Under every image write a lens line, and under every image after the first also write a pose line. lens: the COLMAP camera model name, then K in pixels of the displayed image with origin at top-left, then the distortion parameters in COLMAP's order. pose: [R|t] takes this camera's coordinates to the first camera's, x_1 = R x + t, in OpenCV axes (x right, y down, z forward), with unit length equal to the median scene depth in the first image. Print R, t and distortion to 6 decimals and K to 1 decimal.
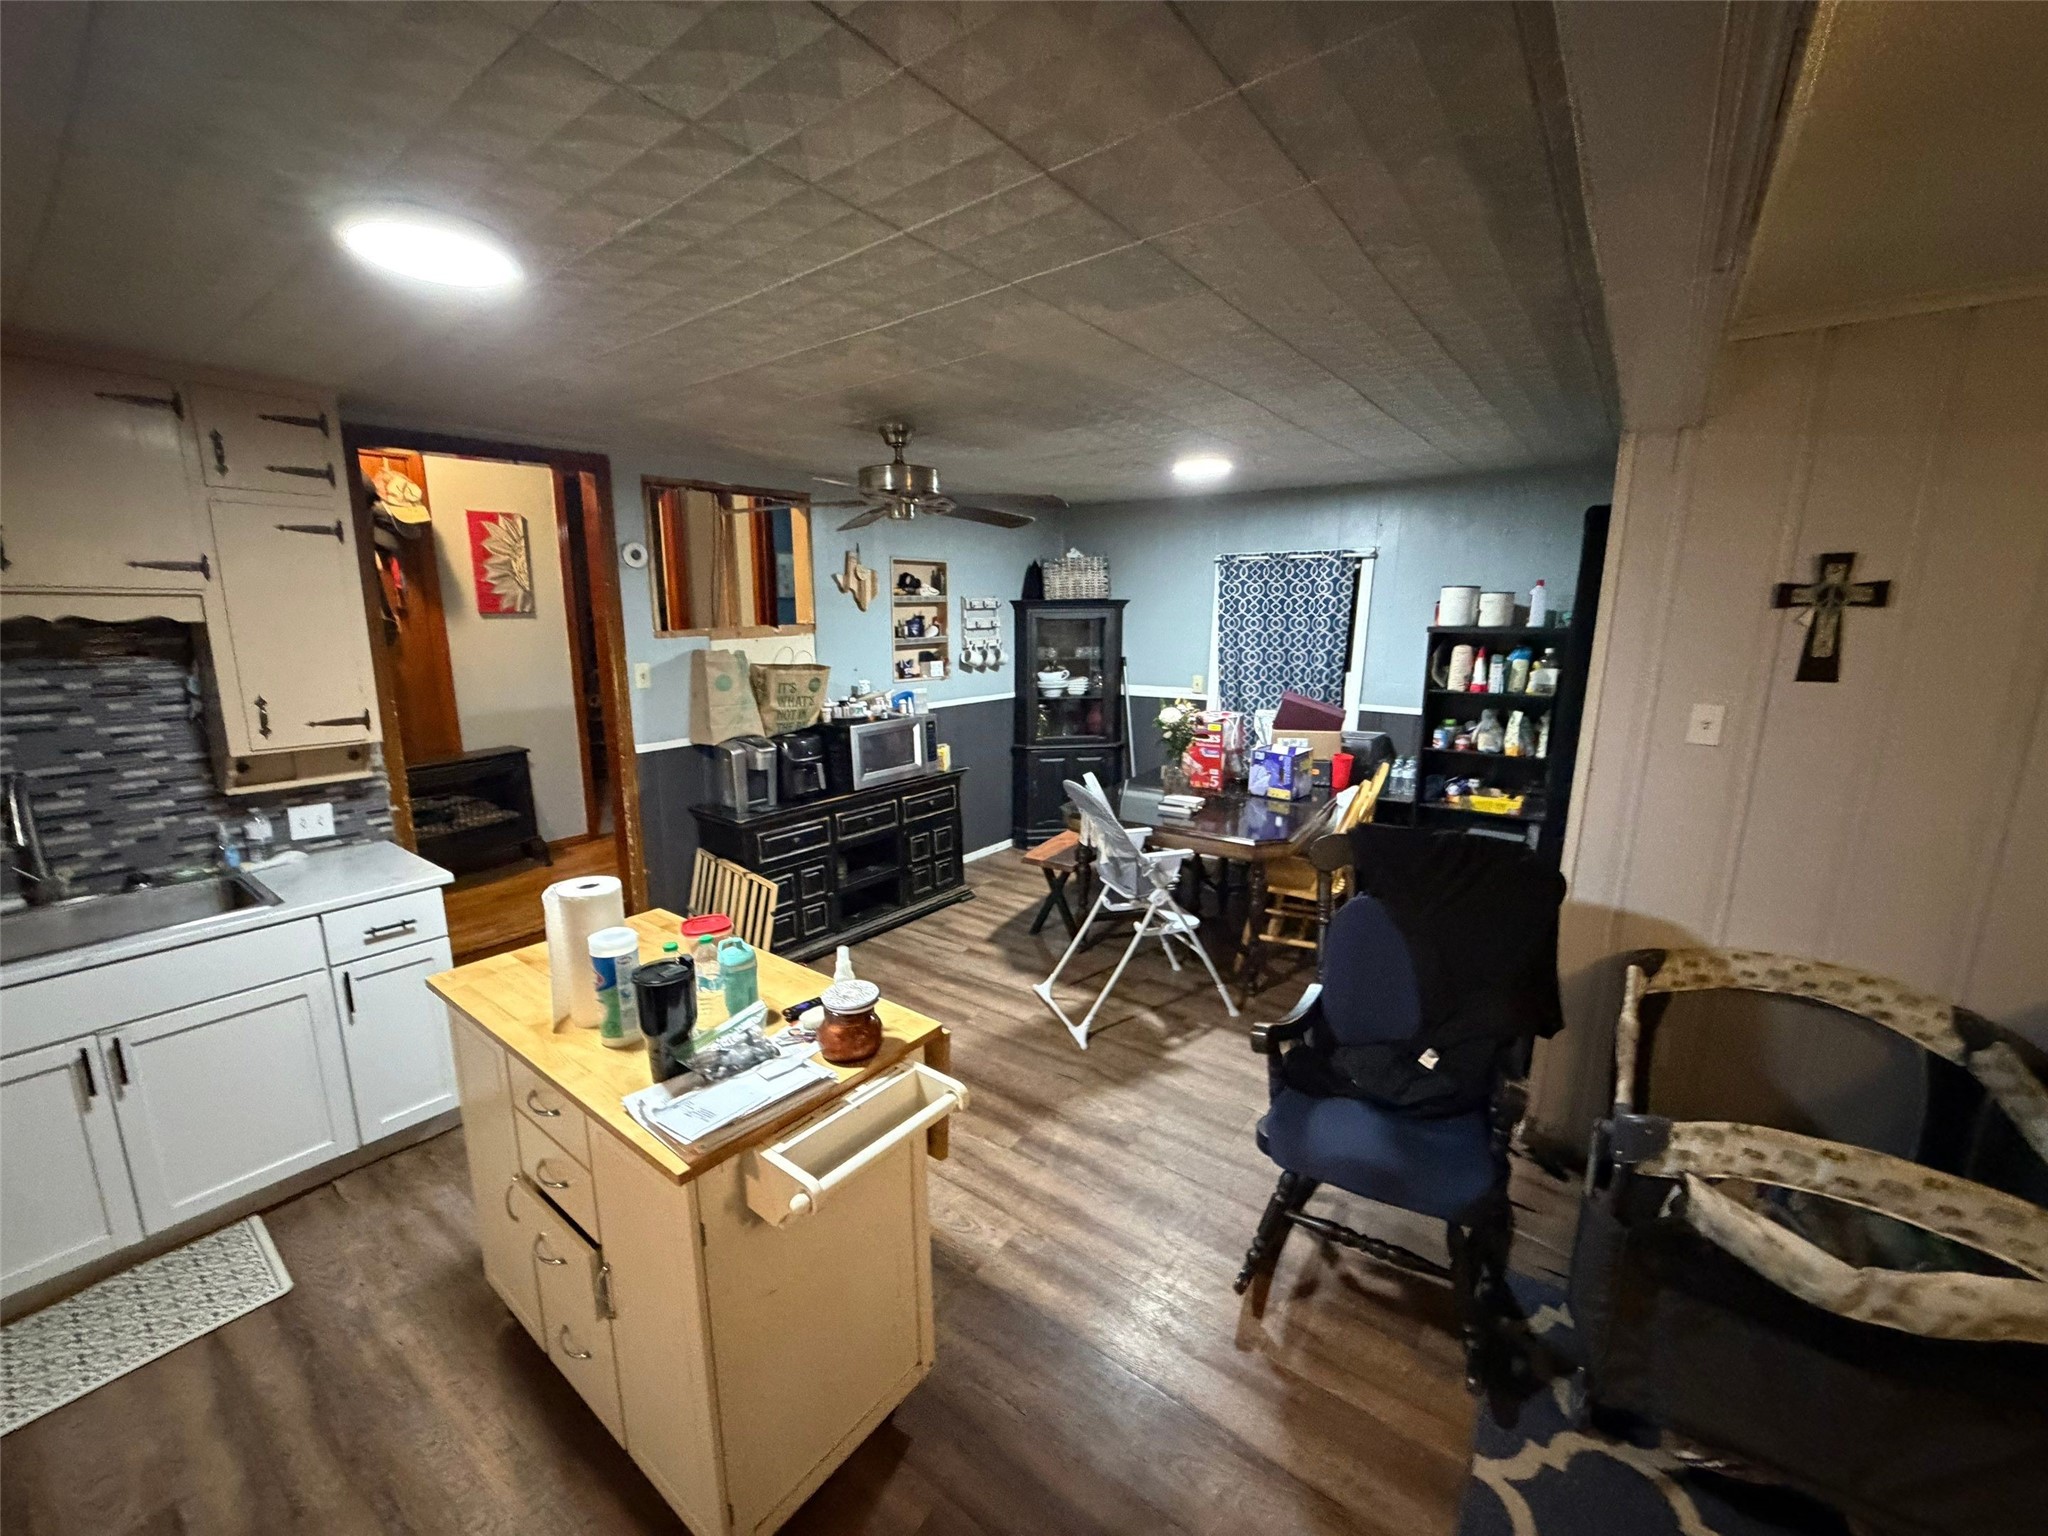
lens RADIAL K [[822.0, 0, 1019.9], [0, 822.0, 769.2], [0, 0, 1]] dist [0.001569, -0.000483]
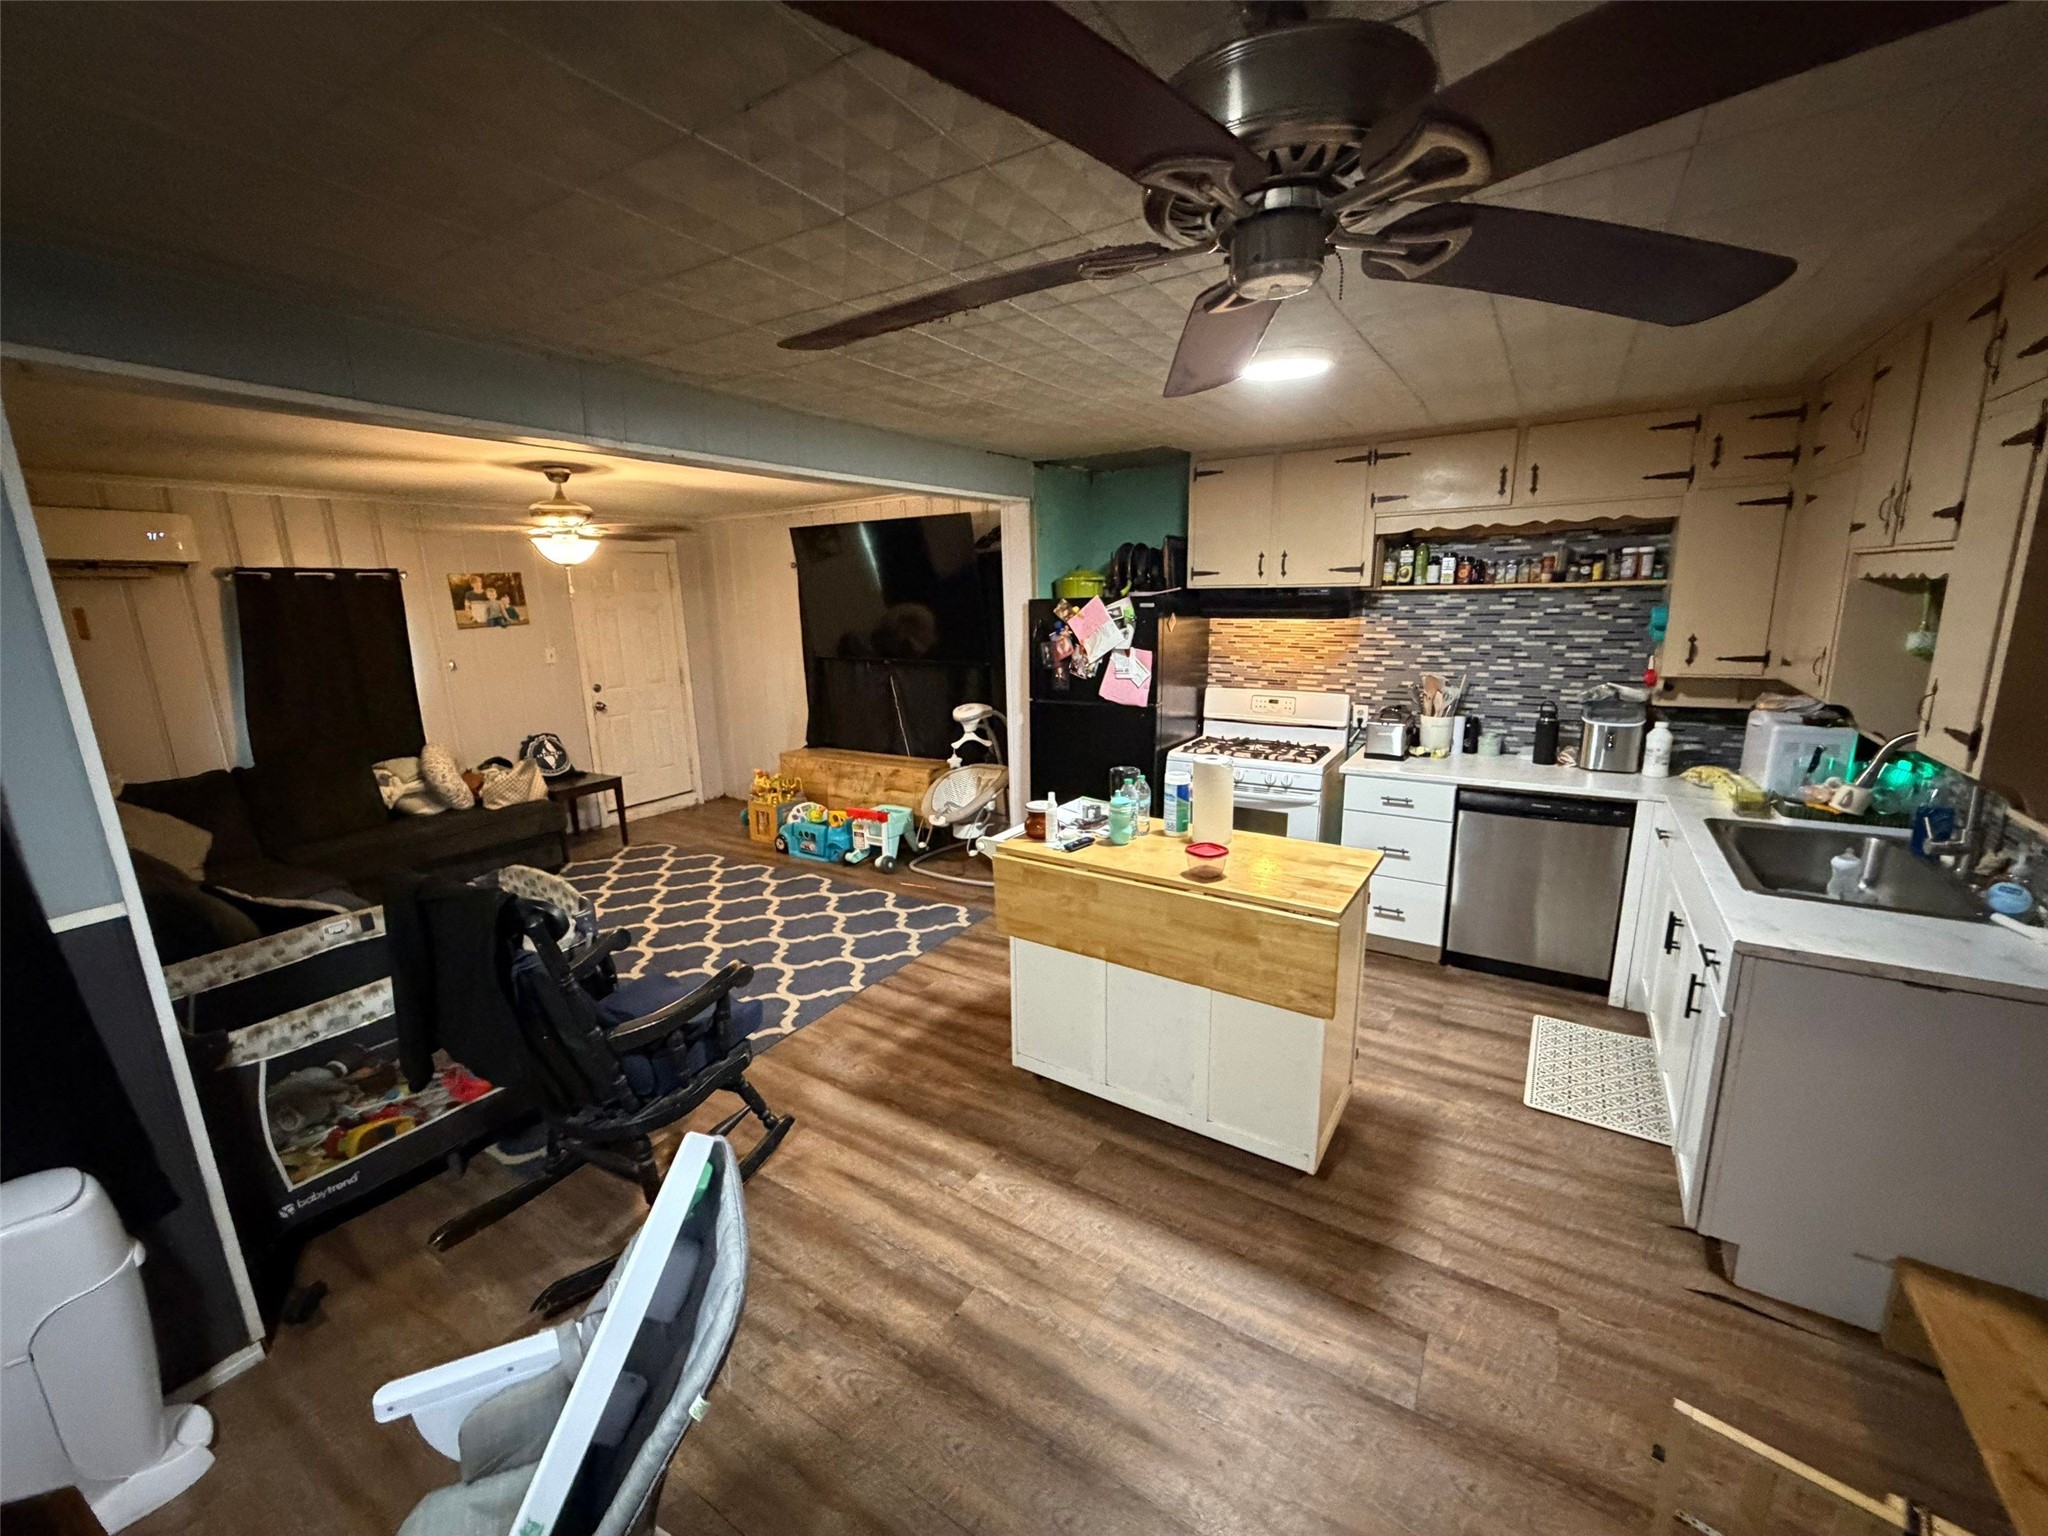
lens RADIAL K [[822.0, 0, 1019.9], [0, 822.0, 769.2], [0, 0, 1]] dist [0.001569, -0.000483]
pose [[-0.996497, 0.043802, -0.071246, -0.020649], [0.012232, 0.919053, 0.393945, -0.298820], [0.082734, 0.391693, -0.916369, 1.533861]]
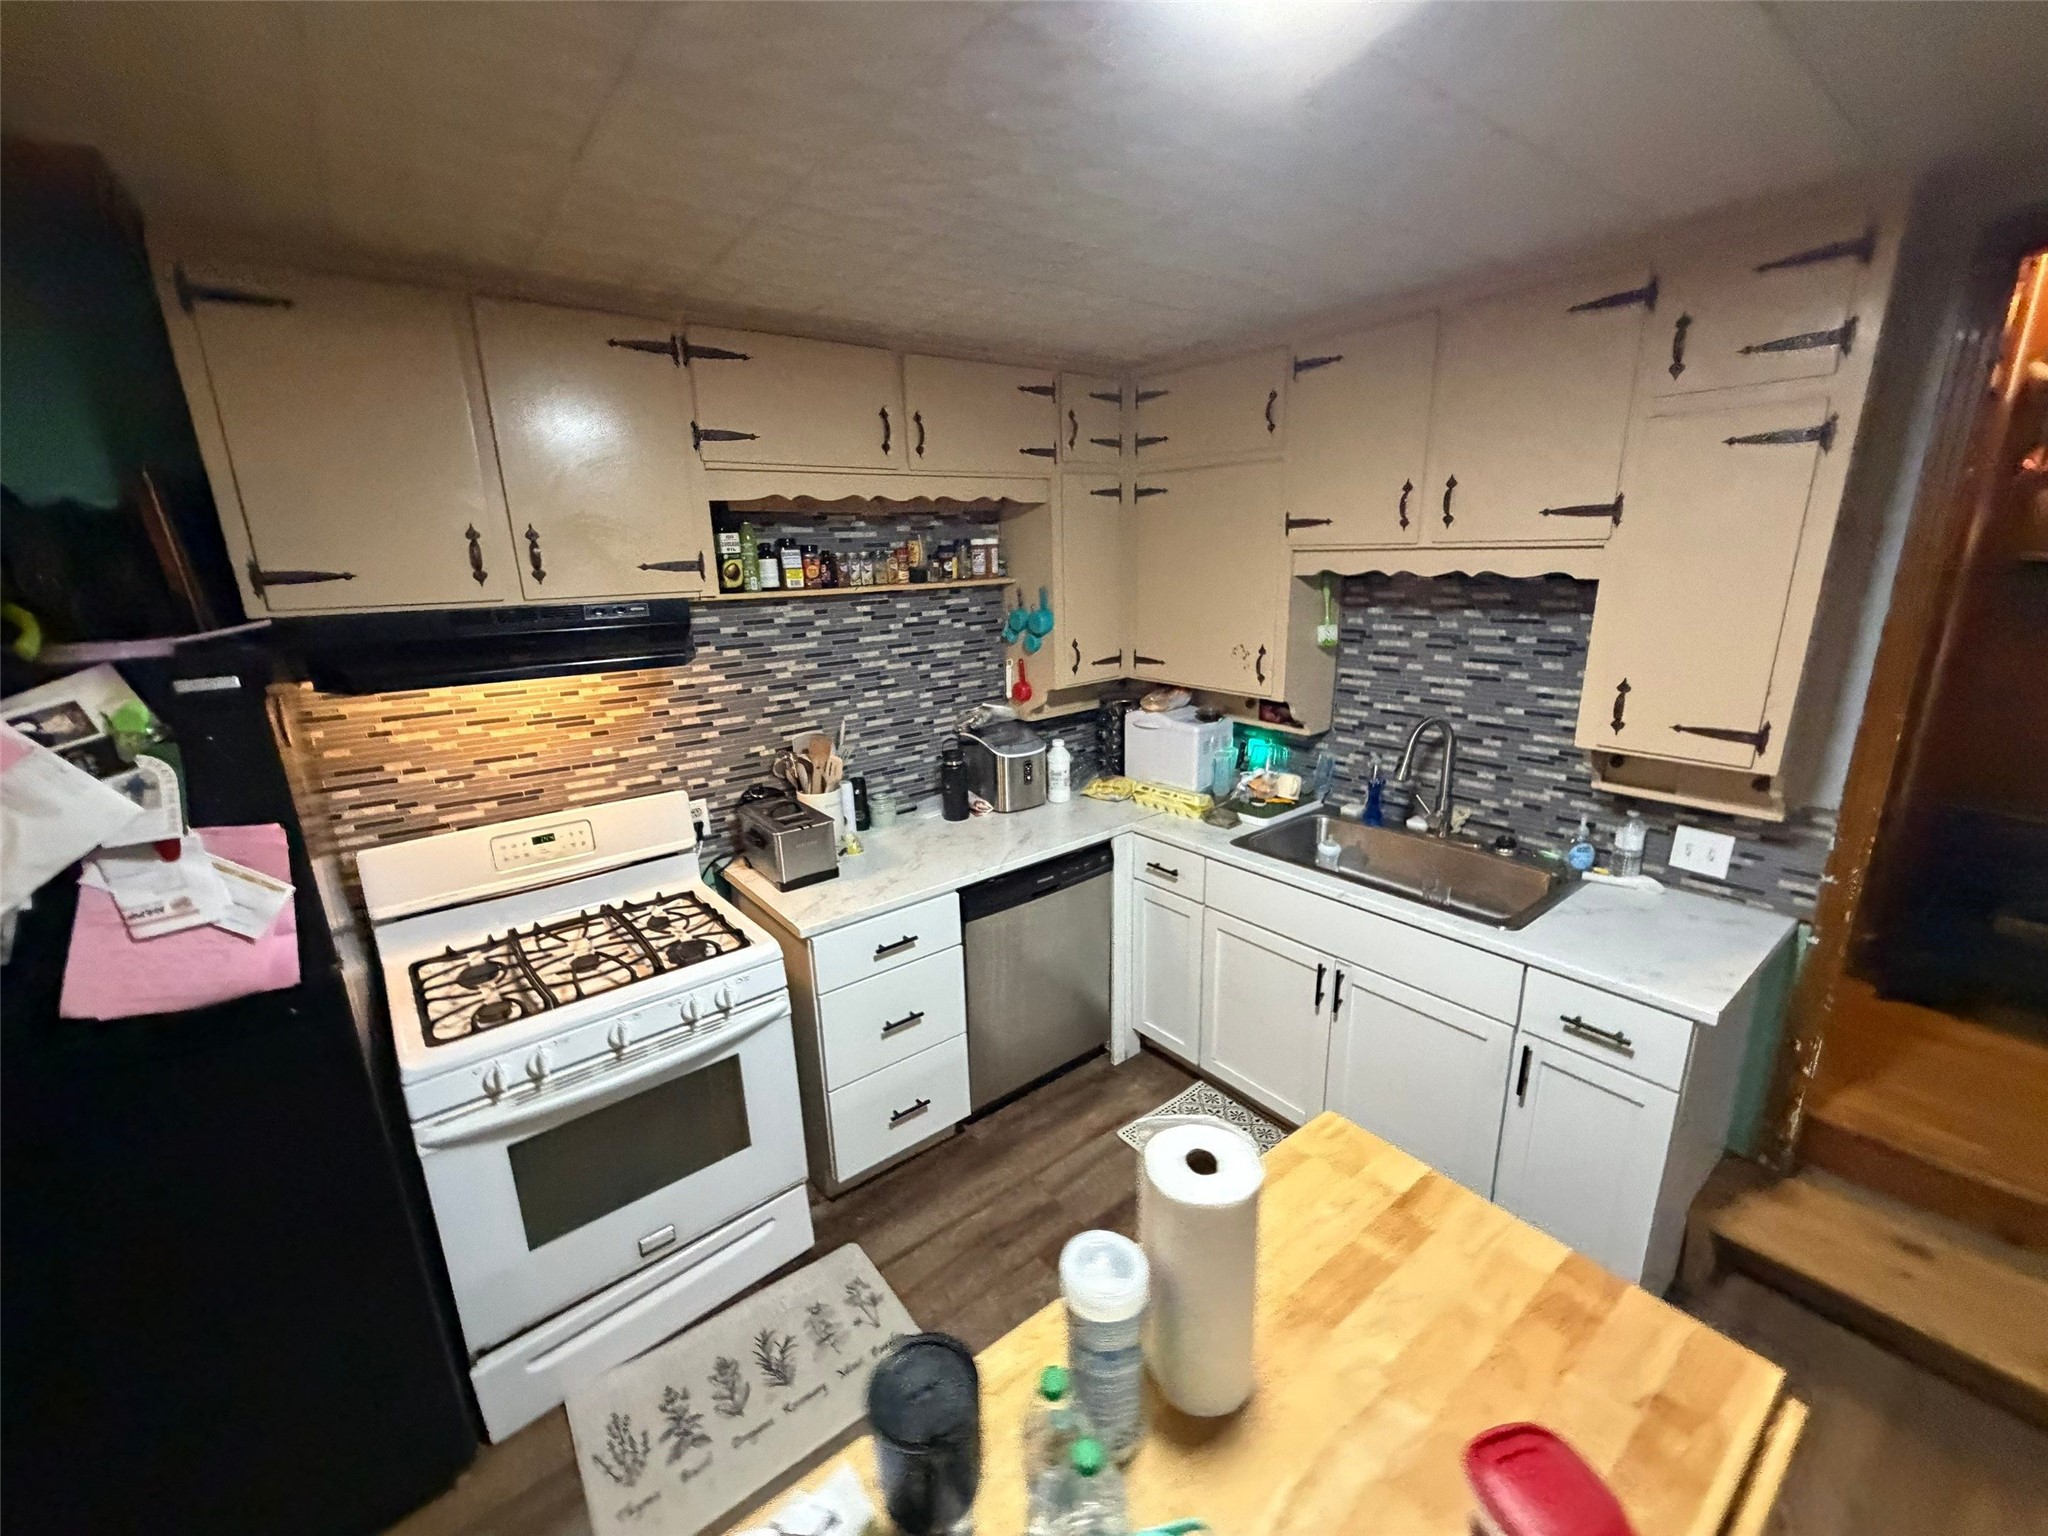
lens RADIAL K [[813.8, 0, 1017.1], [0, 813.8, 767.2], [0, 0, 1]] dist [0.000673, -0.000278]
pose [[-0.255230, 0.260341, -0.931171, -0.052105], [-0.154303, 0.939757, 0.305036, -0.143673], [0.954488, 0.221537, -0.199683, 0.583104]]
